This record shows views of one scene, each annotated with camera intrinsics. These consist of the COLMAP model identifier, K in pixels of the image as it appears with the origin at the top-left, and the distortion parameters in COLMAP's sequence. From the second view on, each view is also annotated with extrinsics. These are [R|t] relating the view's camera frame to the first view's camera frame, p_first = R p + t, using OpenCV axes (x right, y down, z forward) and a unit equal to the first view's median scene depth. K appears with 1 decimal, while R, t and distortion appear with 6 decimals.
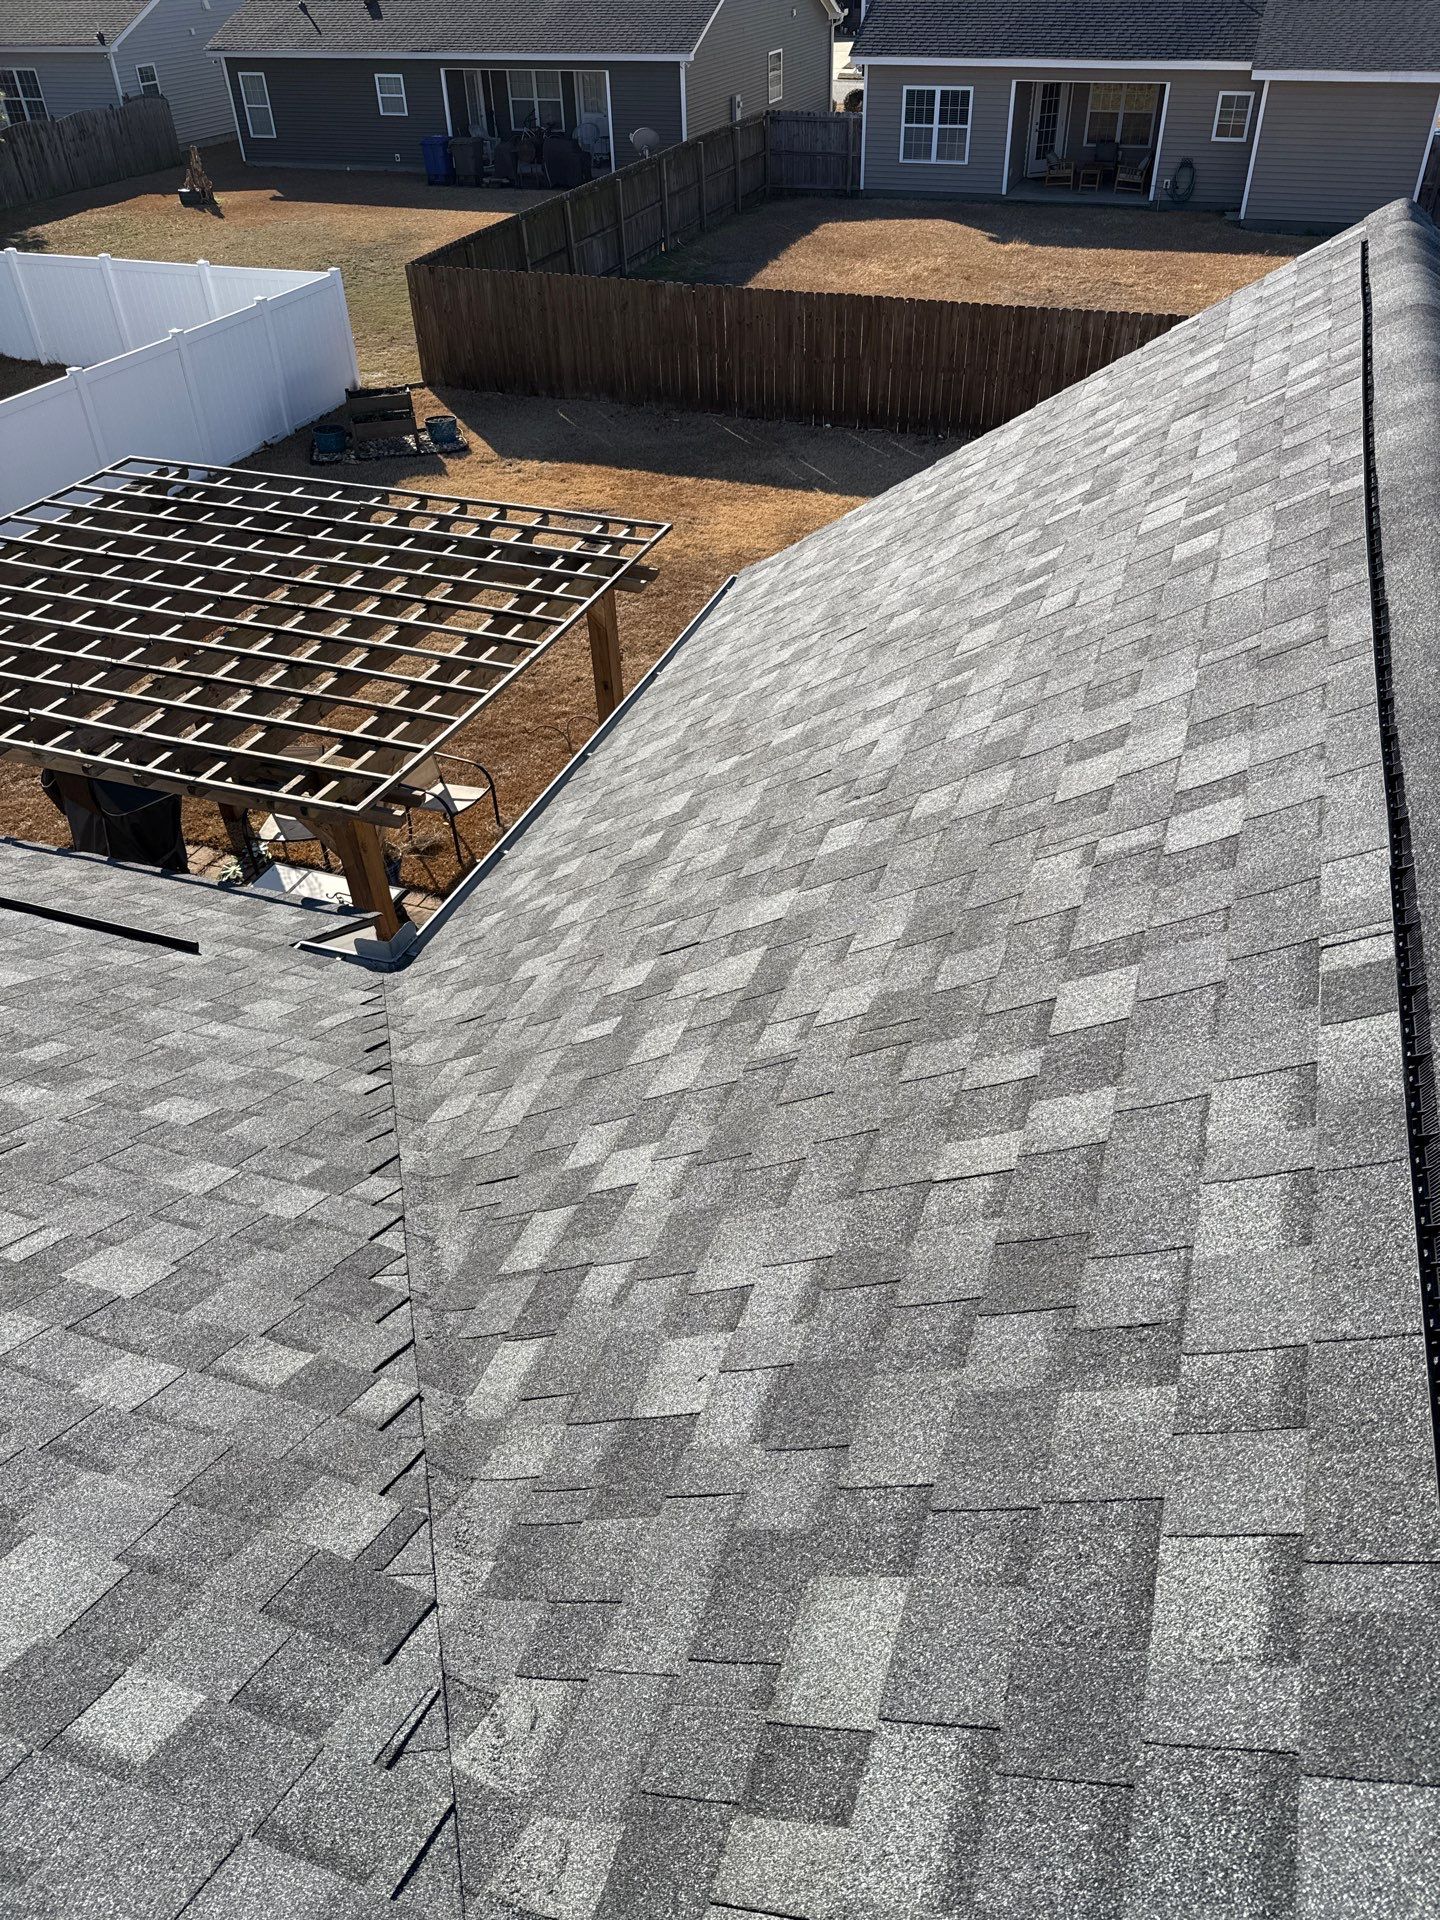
lens RADIAL K [[1350.5, 0, 718.1], [0, 1350.5, 984.4], [0, 0, 1]] dist [0.070115, -0.094890]
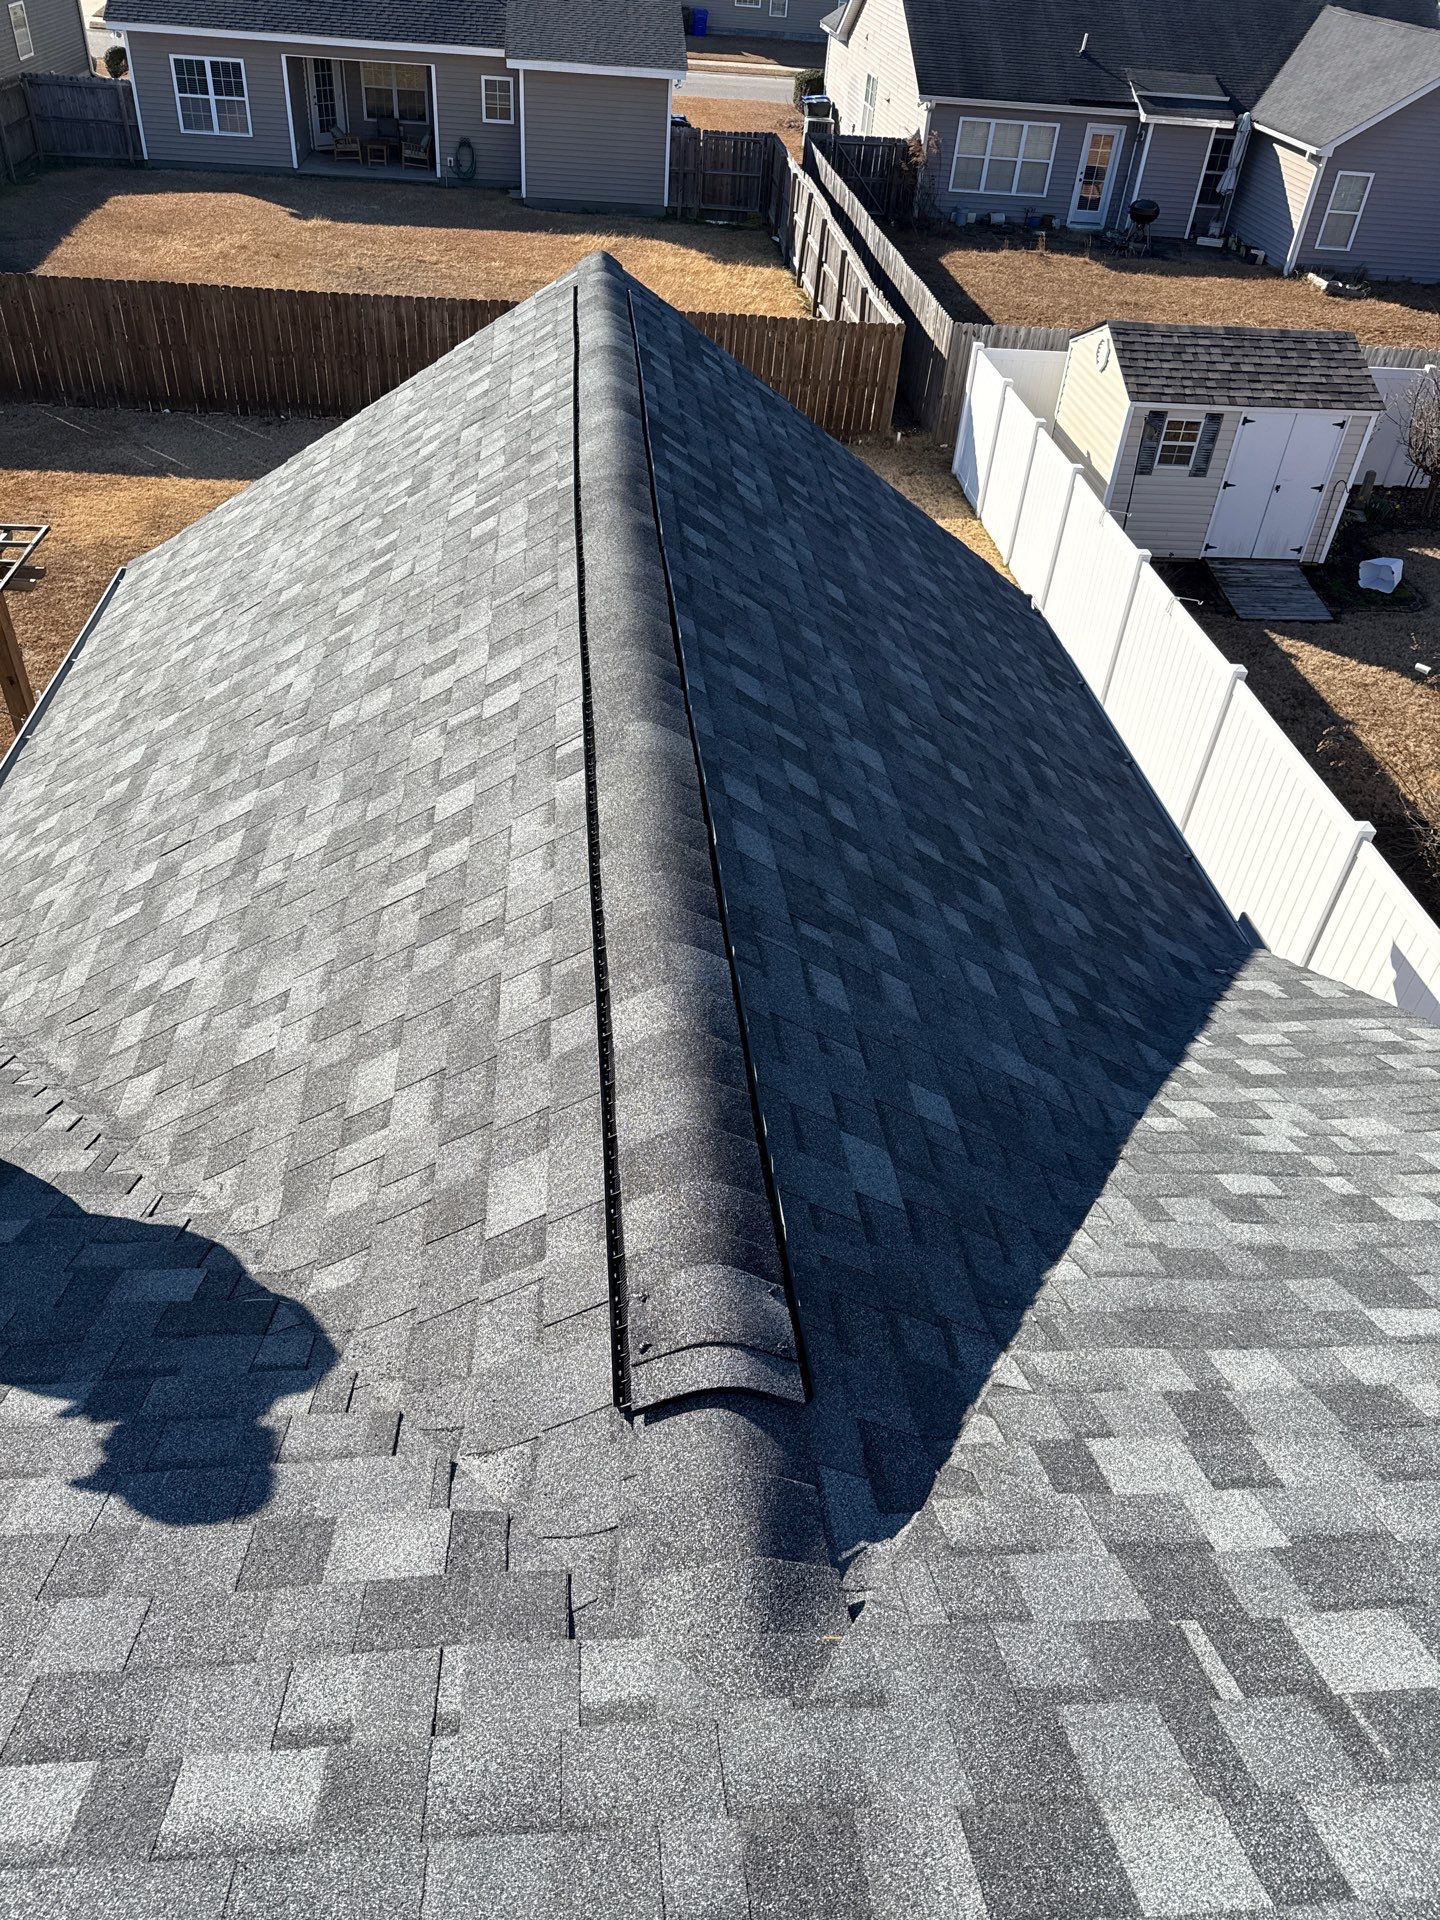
lens RADIAL K [[1350.5, 0, 732.1], [0, 1350.5, 1006.0], [0, 0, 1]] dist [0.070115, -0.094890]
pose [[0.902783, -0.204028, 0.378623, -0.042817], [0.189682, 0.978957, 0.075253, 0.075352], [-0.386010, 0.003881, 0.922487, -0.275610]]
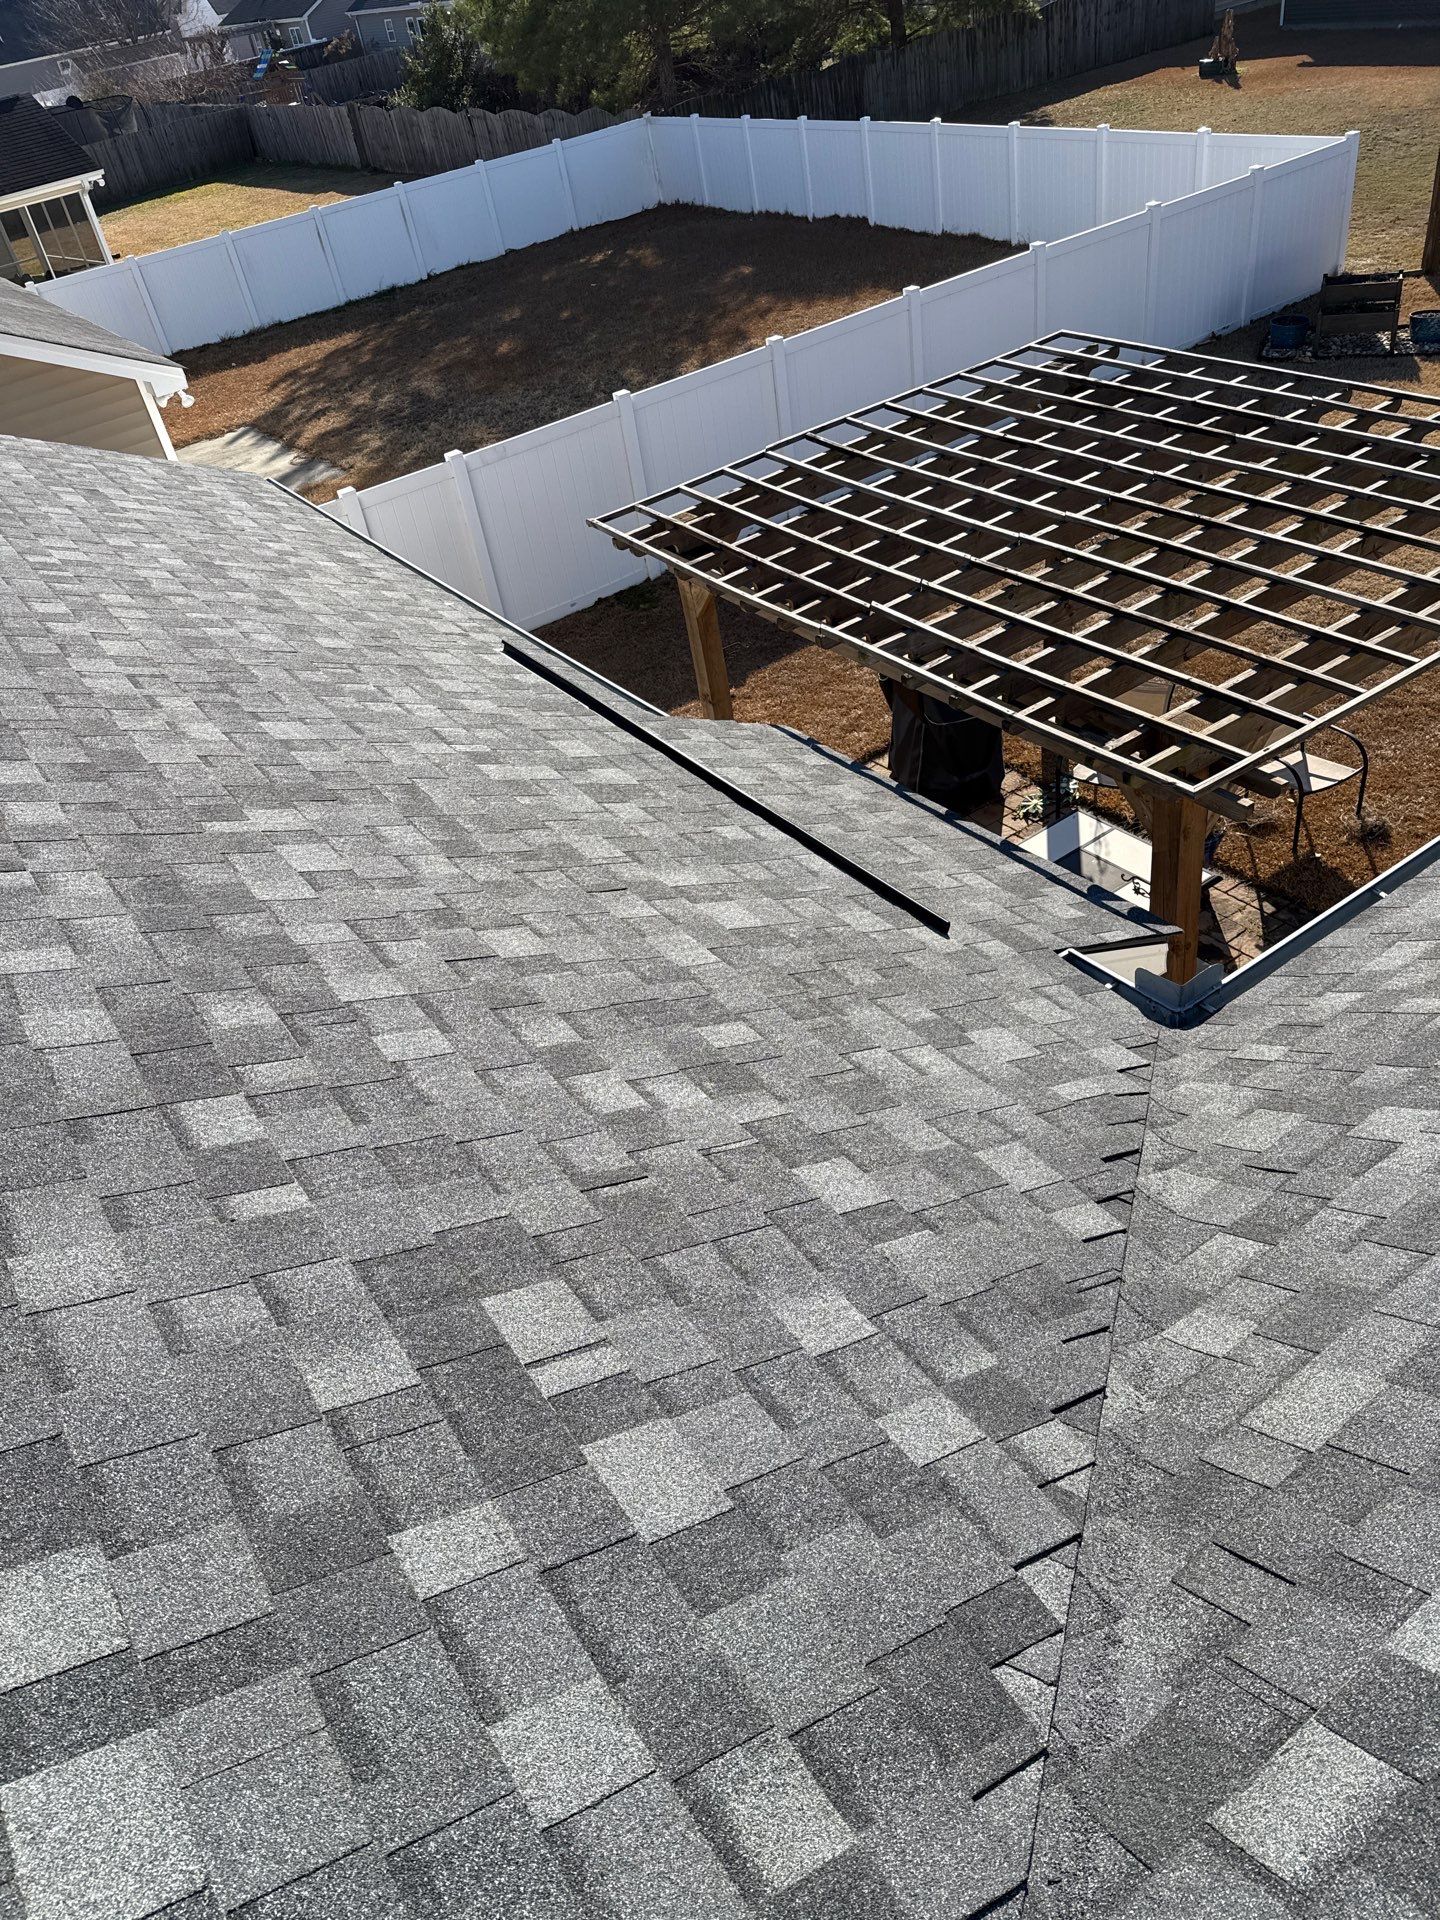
lens RADIAL K [[1350.5, 0, 712.1], [0, 1350.5, 996.2], [0, 0, 1]] dist [0.070115, -0.094890]
pose [[0.814871, 0.289985, -0.501890, -0.062647], [-0.255337, 0.956907, 0.138320, -0.051305], [0.520373, 0.015438, 0.853799, 0.187185]]
